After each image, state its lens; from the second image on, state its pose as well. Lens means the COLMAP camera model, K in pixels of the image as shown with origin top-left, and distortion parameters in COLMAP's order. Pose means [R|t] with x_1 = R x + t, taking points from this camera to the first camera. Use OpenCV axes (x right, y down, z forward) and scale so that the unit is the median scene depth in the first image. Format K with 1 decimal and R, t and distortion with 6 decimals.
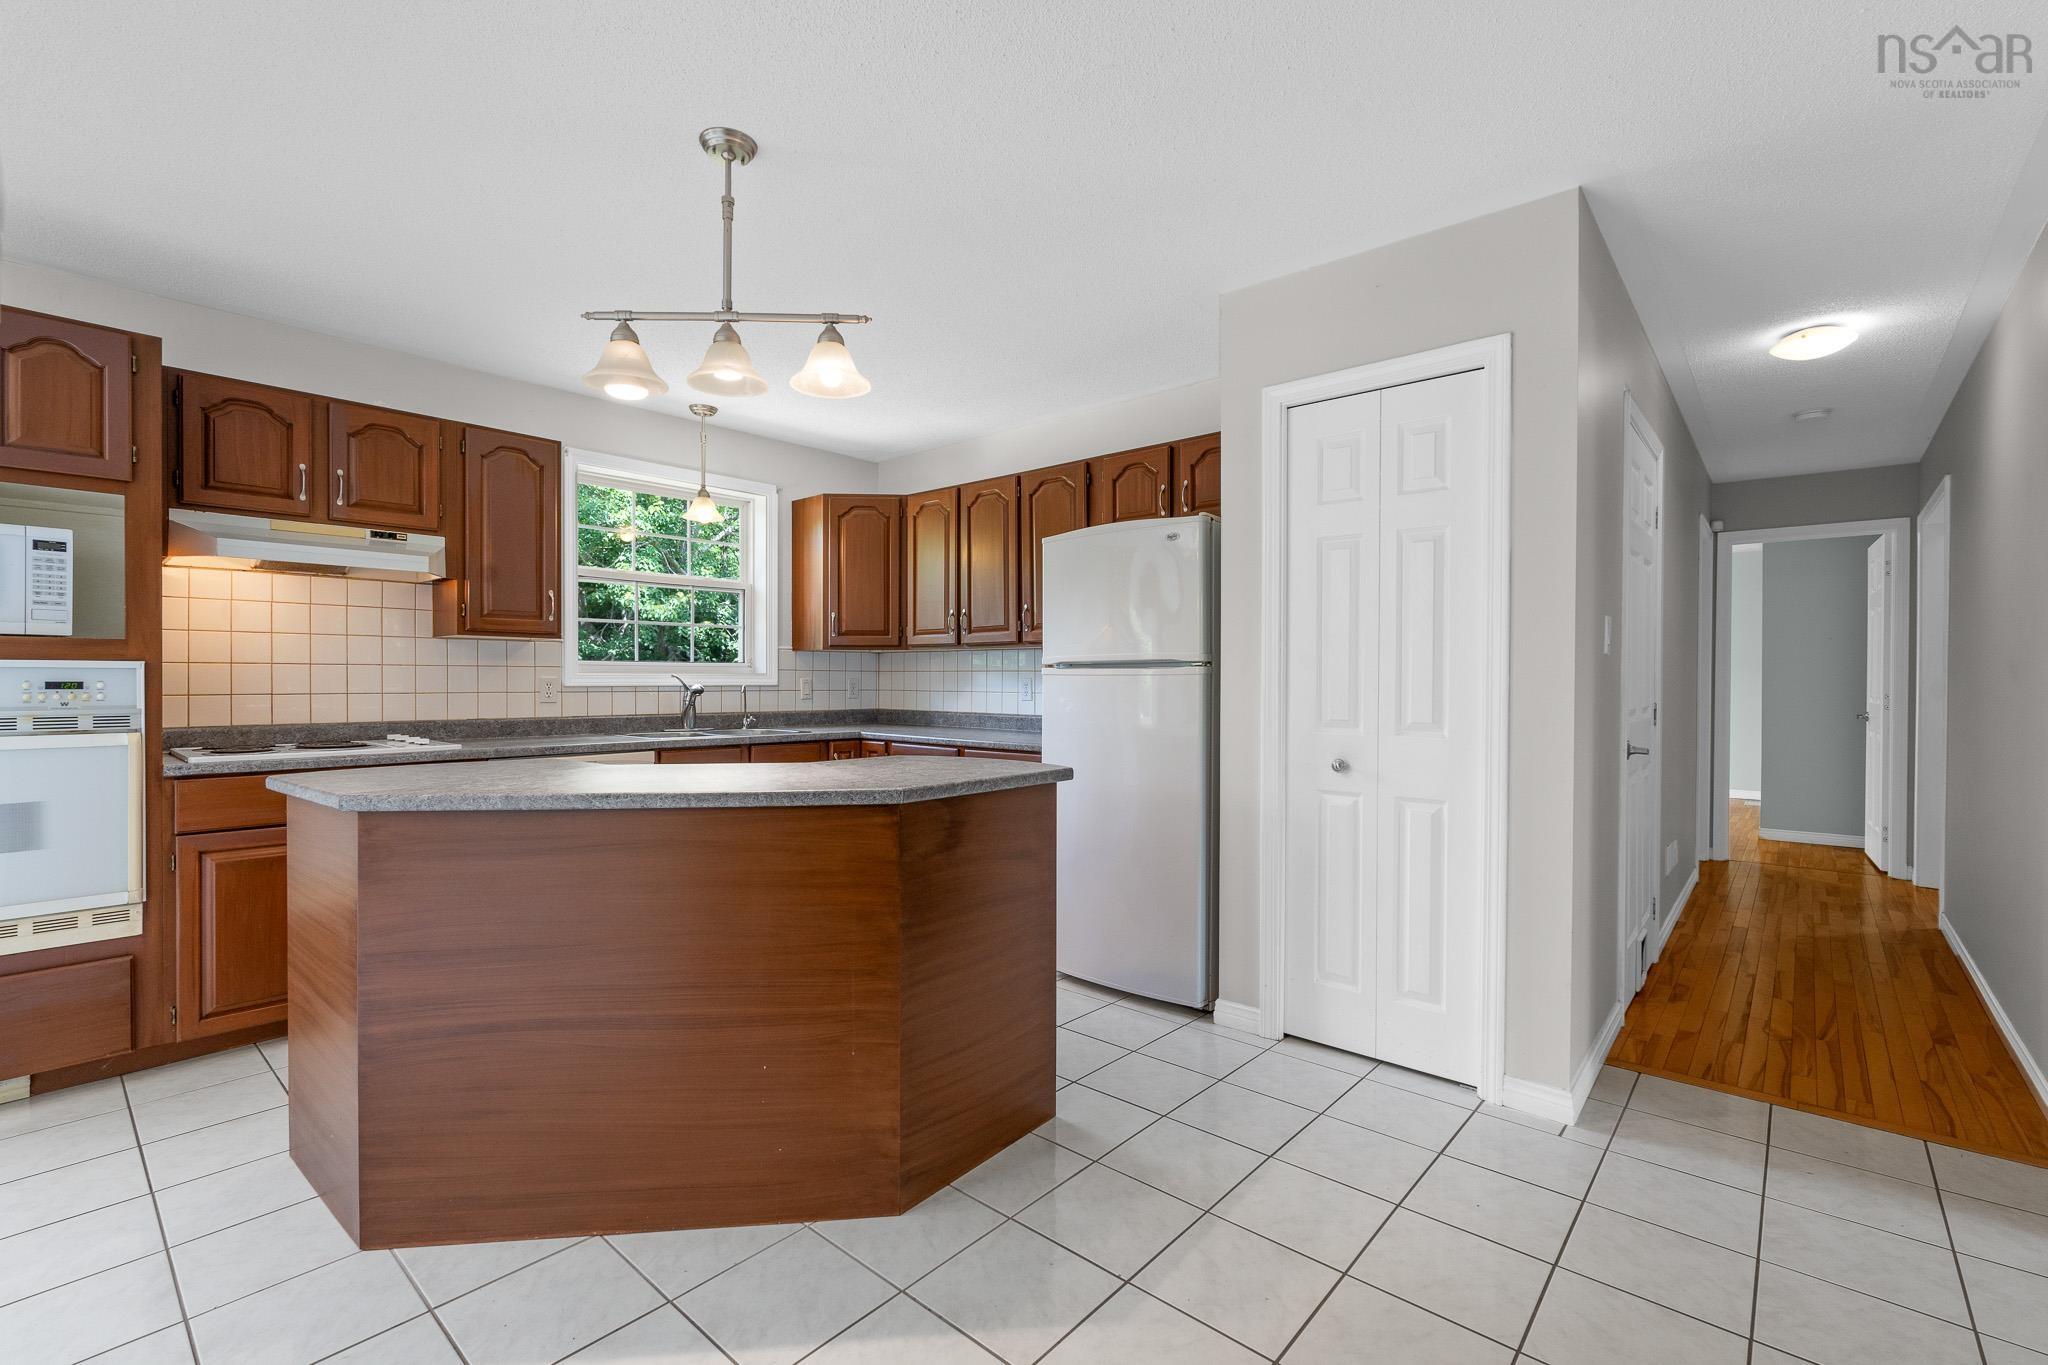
lens RADIAL K [[897.1, 0, 1026.4], [0, 897.1, 684.5], [0, 0, 1]] dist [-0.002016, -0.000306]
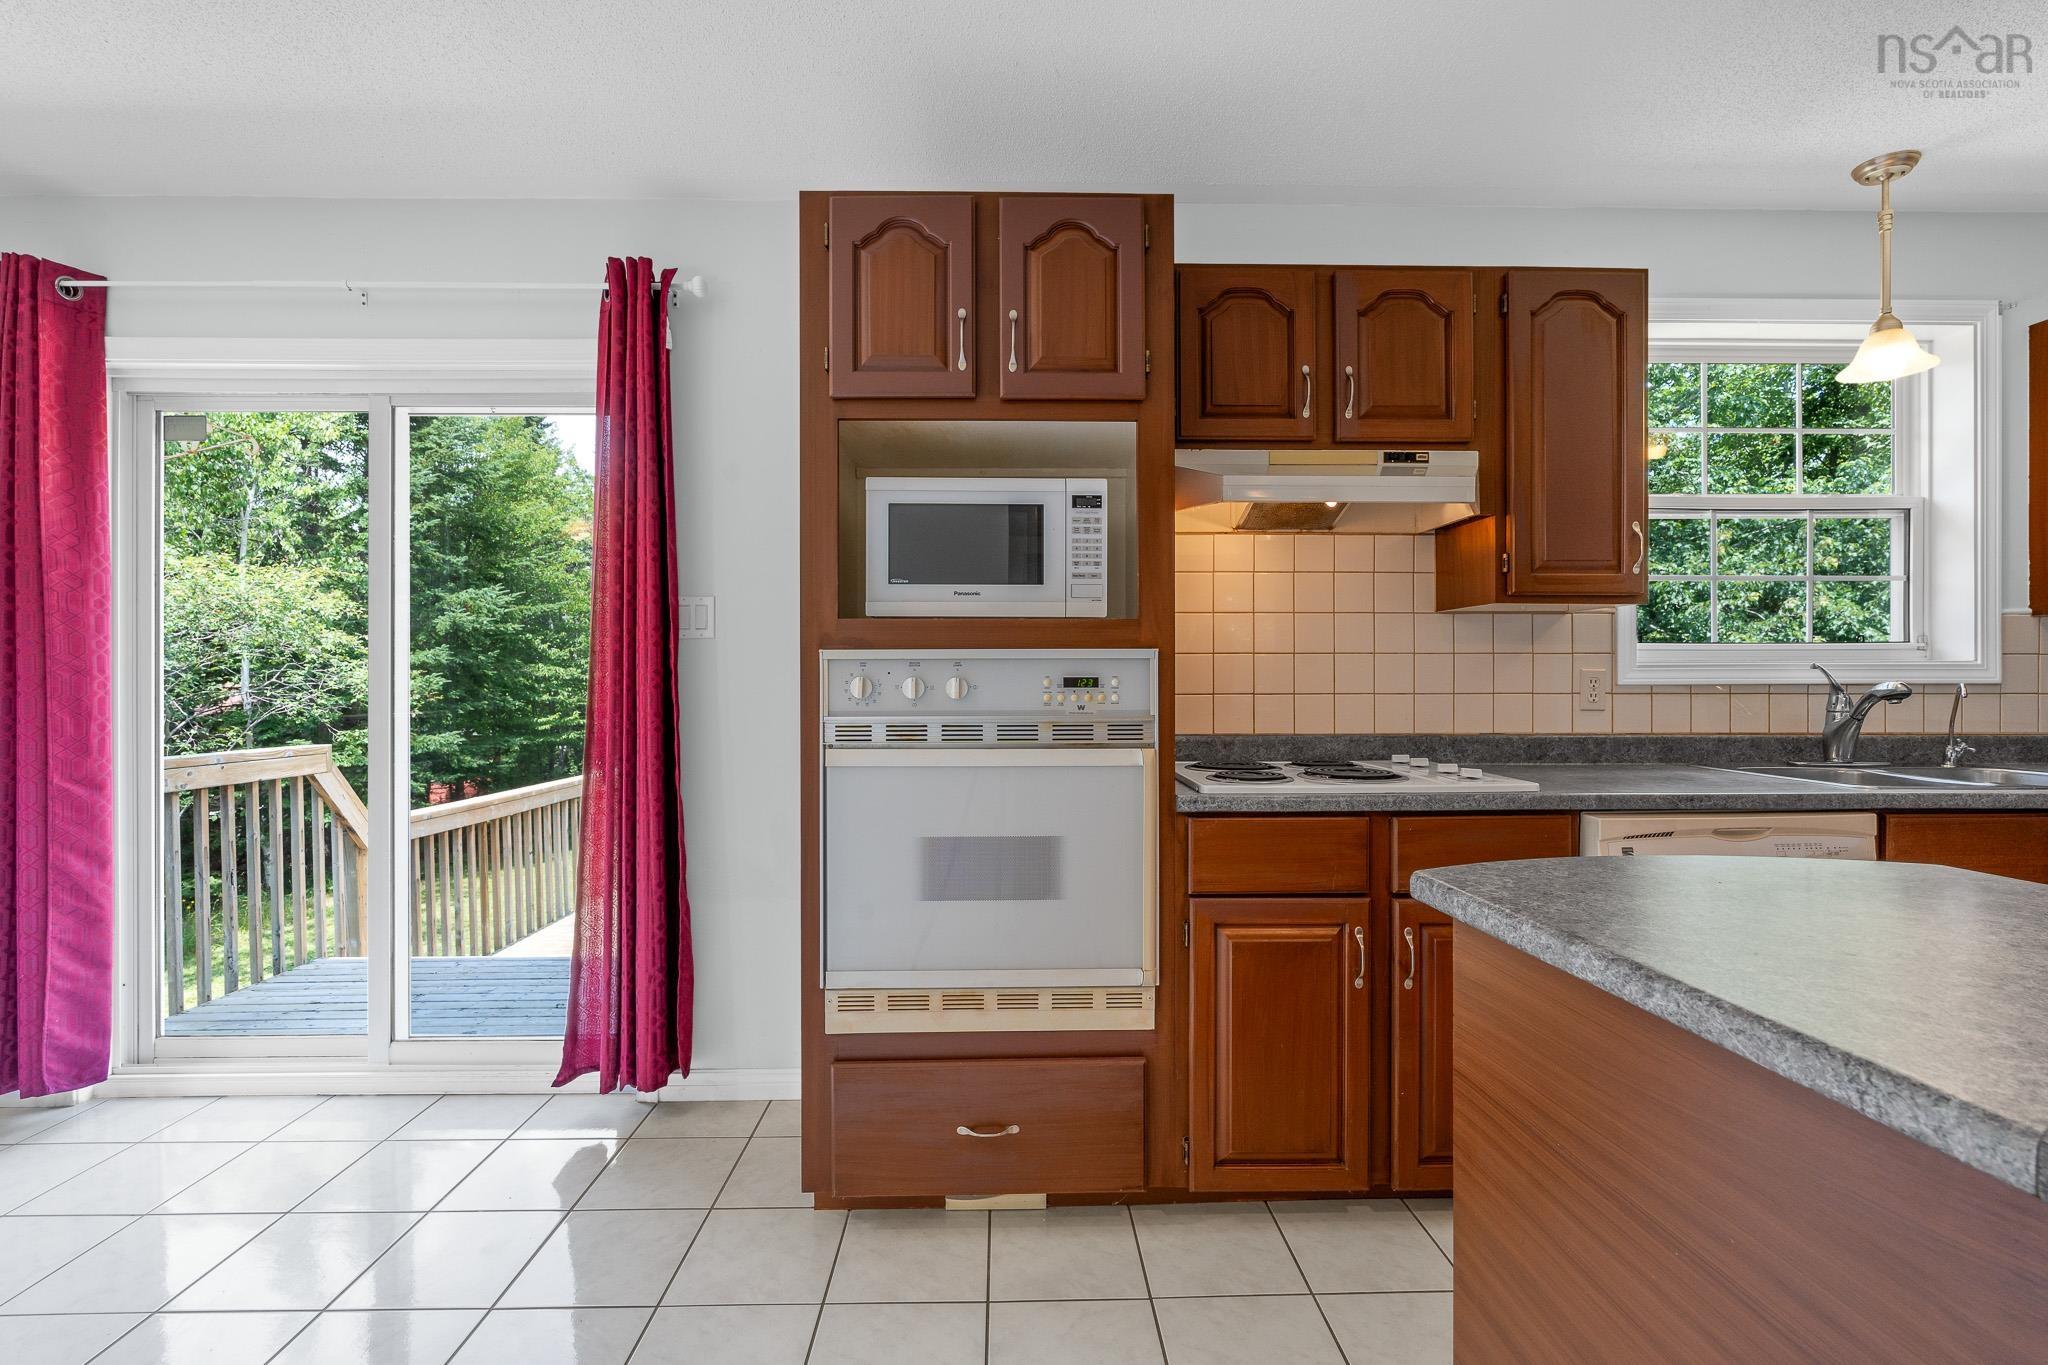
lens RADIAL K [[897.1, 0, 1022.5], [0, 897.1, 679.2], [0, 0, 1]] dist [-0.002016, -0.000306]
pose [[0.678865, -0.001653, -0.734261, -0.401562], [-0.000321, 0.999997, -0.002549, 0.000132], [0.734263, 0.001966, 0.678862, 0.327625]]
